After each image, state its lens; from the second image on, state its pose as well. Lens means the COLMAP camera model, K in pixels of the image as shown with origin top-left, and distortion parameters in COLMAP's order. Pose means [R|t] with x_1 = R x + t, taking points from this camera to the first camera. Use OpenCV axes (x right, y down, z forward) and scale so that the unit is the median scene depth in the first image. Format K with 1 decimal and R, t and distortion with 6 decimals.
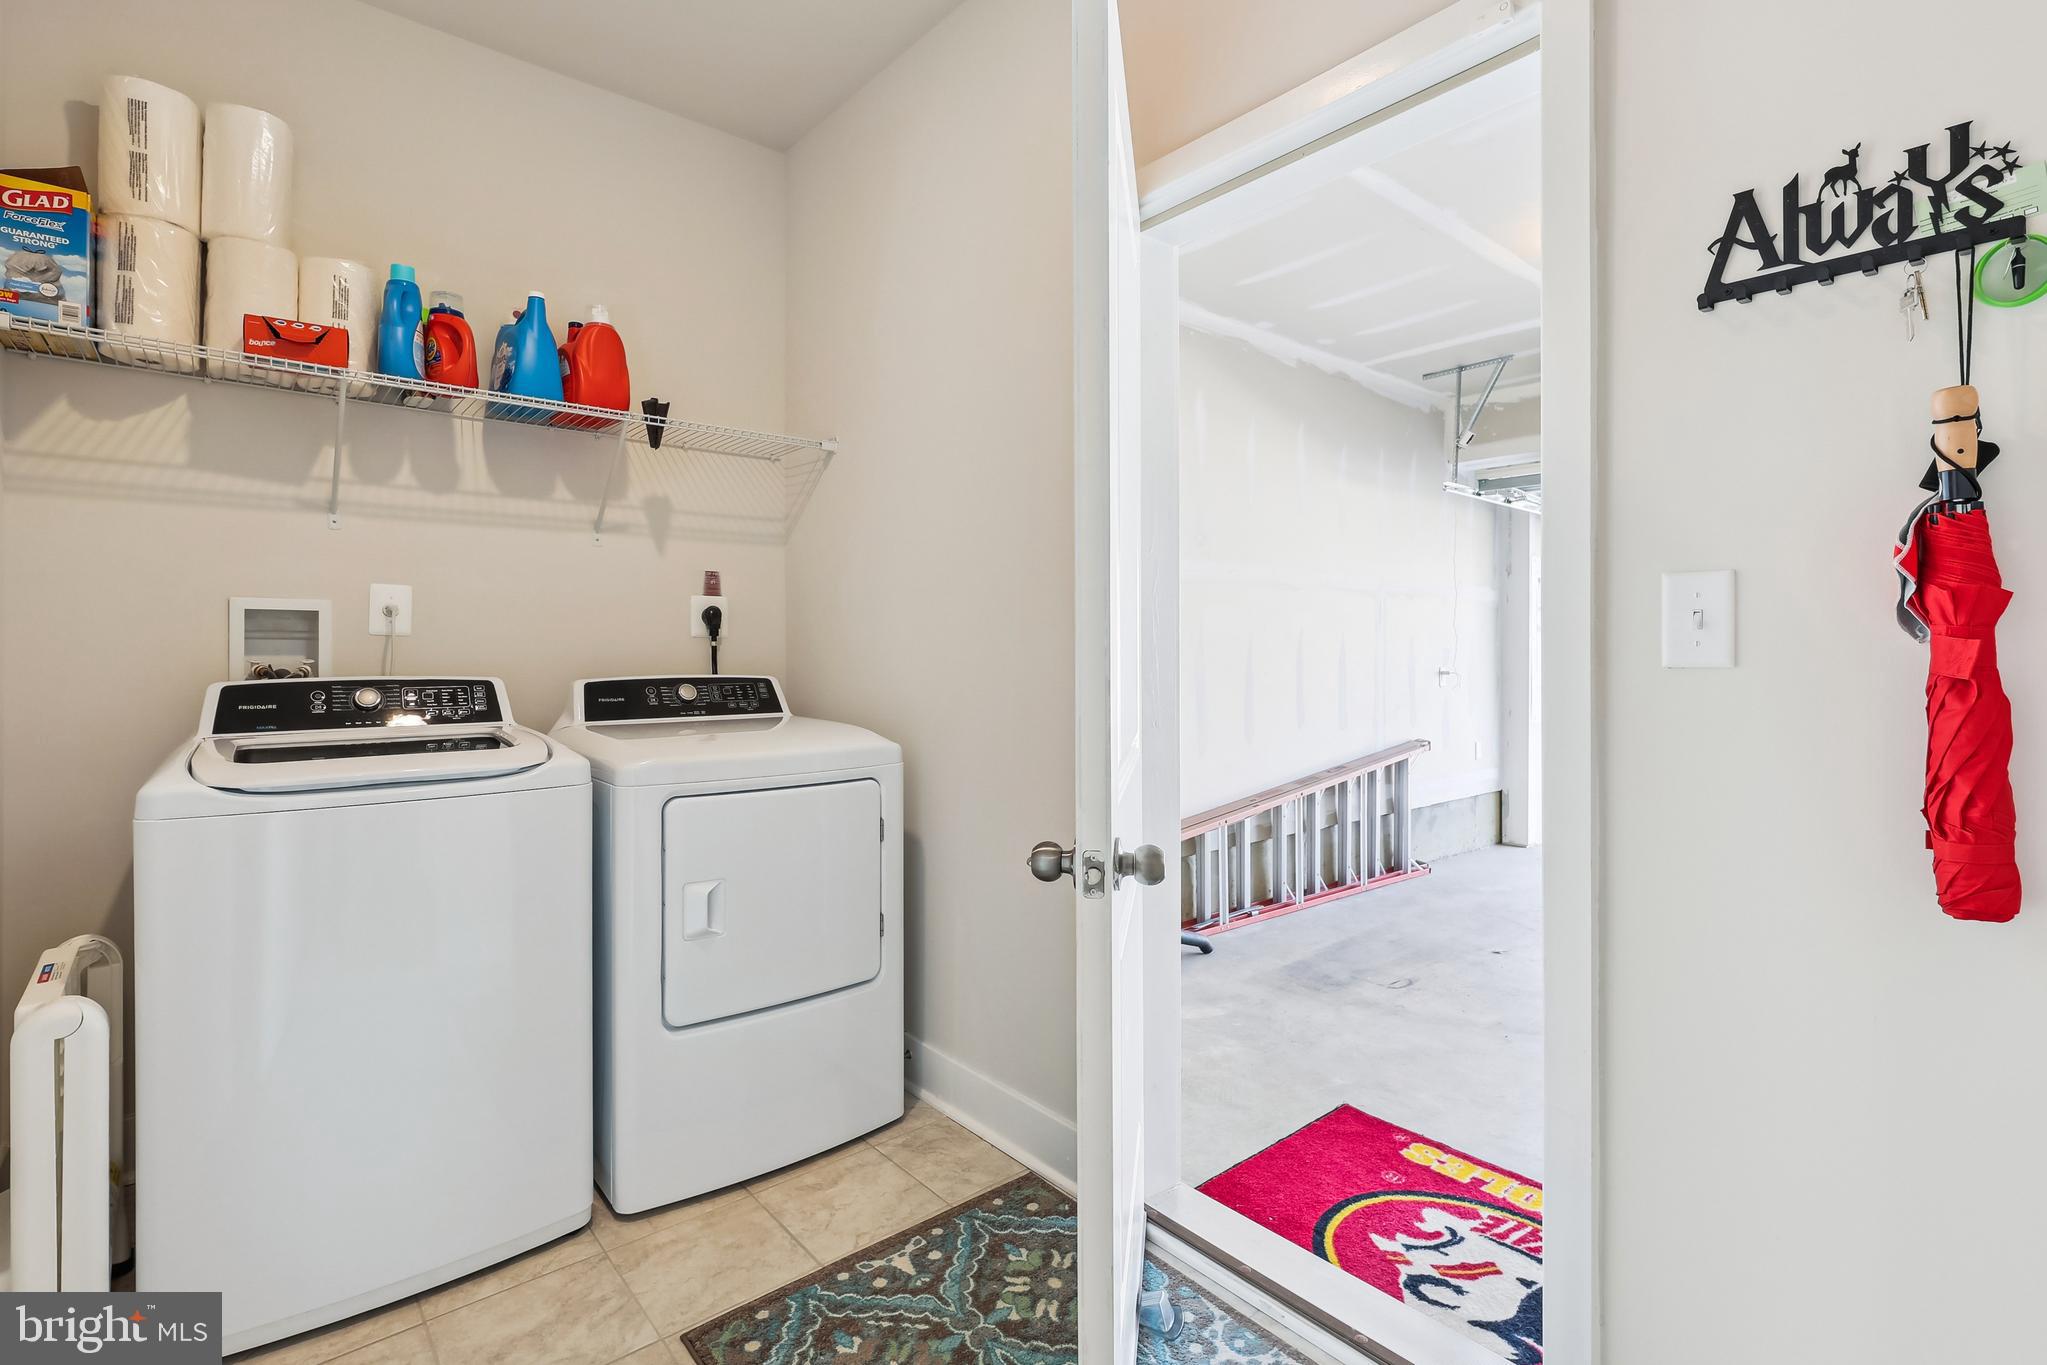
lens RADIAL K [[960.5, 0, 1023.5], [0, 960.5, 682.5], [0, 0, 1]] dist [-0.000006, -0.000012]
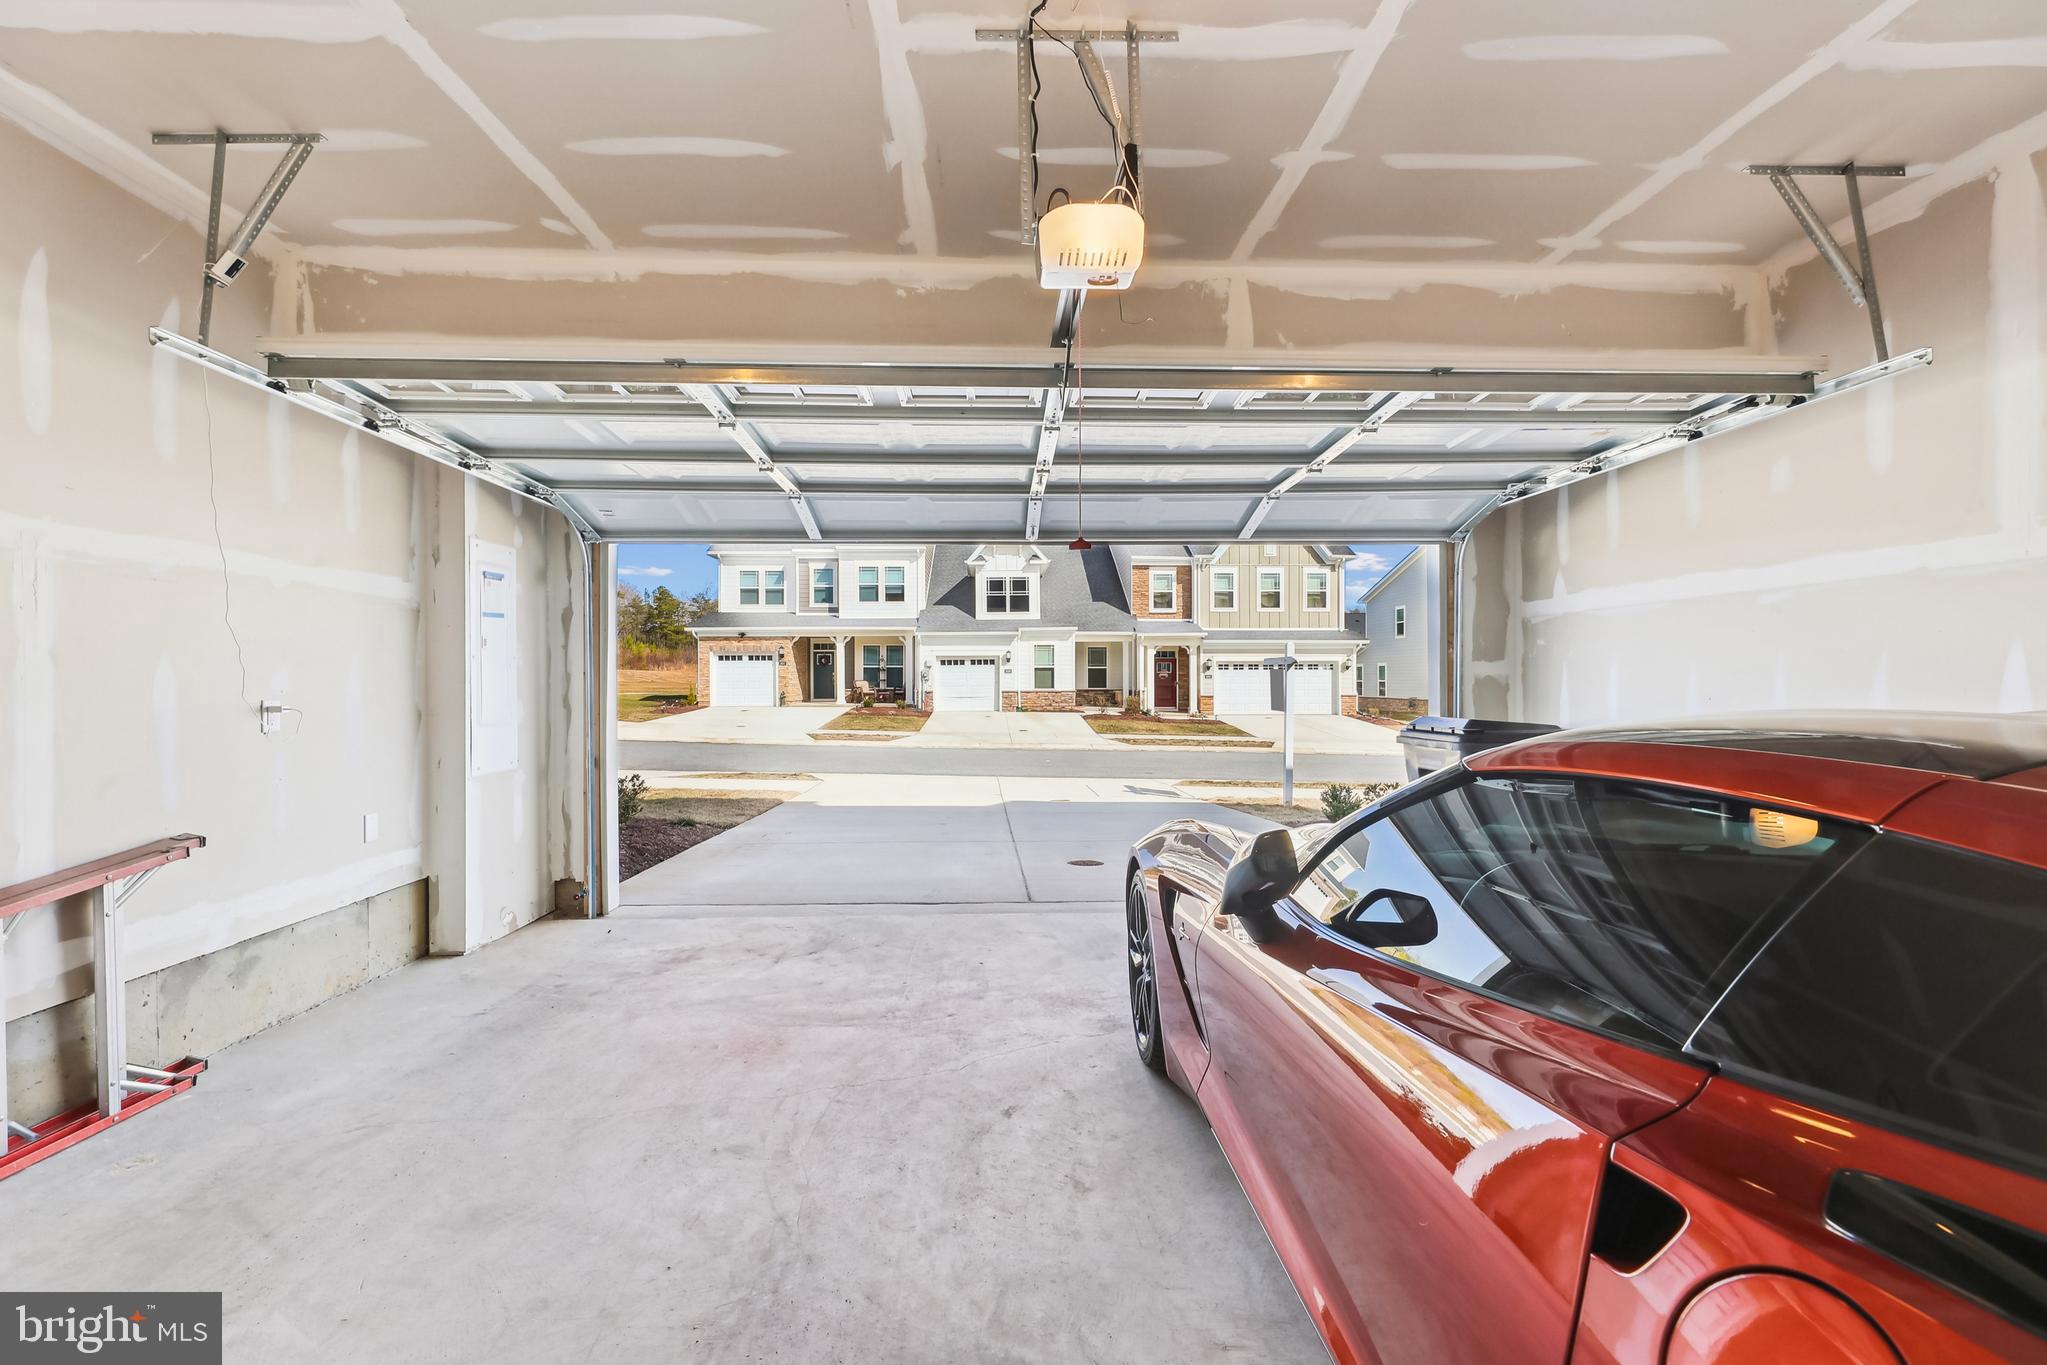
lens RADIAL K [[847.1, 0, 1023.5], [0, 847.1, 682.5], [0, 0, 1]] dist [-0.011944, 0.000094]
pose [[0.617580, 0.000979, 0.786507, 0.332564], [0.016030, 0.999776, -0.013832, -0.011960], [-0.786345, 0.021150, 0.617426, 0.341821]]
